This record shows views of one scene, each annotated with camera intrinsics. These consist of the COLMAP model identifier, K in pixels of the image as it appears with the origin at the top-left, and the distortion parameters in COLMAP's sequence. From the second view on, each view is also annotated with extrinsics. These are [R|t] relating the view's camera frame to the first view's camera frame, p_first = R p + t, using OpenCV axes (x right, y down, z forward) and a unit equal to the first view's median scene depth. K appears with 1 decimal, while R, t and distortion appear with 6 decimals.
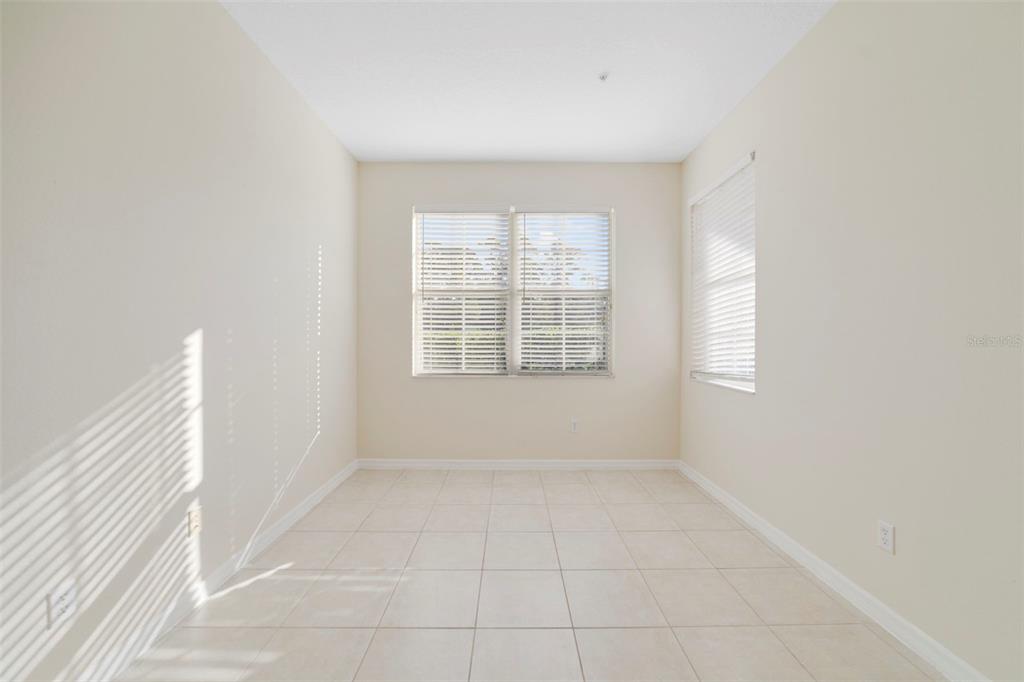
lens RADIAL K [[396.6, 0, 504.5], [0, 396.6, 336.3], [0, 0, 1]] dist [-0.011813, 0.000859]
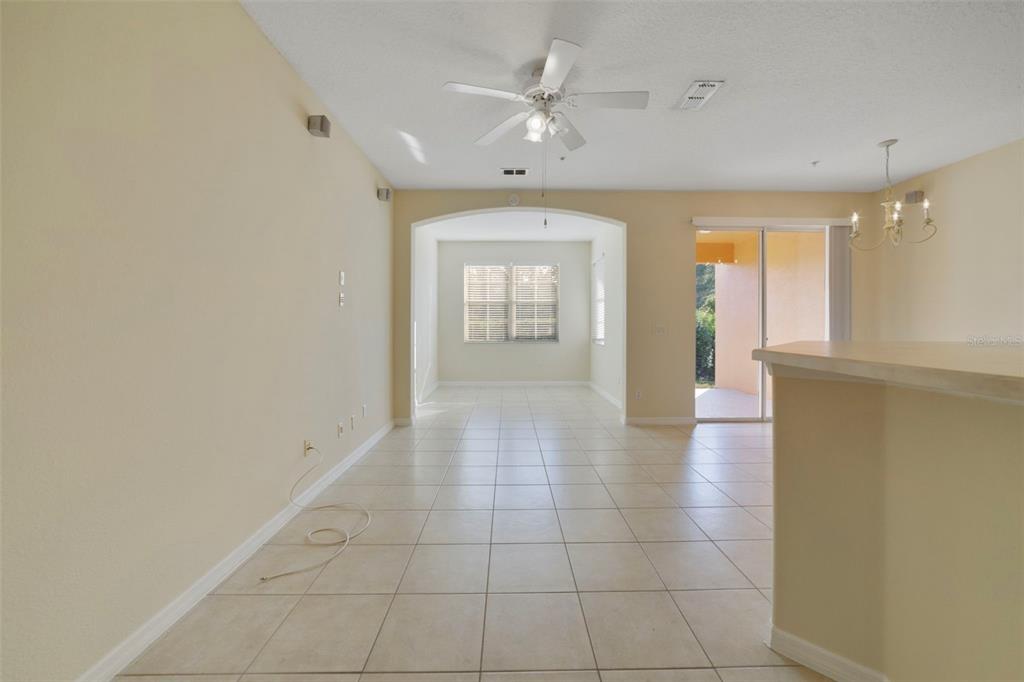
lens RADIAL K [[396.6, 0, 514.0], [0, 396.6, 326.9], [0, 0, 1]] dist [-0.011813, 0.000859]
pose [[0.999992, -0.003776, -0.001118, 0.036457], [0.003783, 0.999967, 0.007132, 0.004972], [0.001091, -0.007136, 0.999974, -1.112538]]
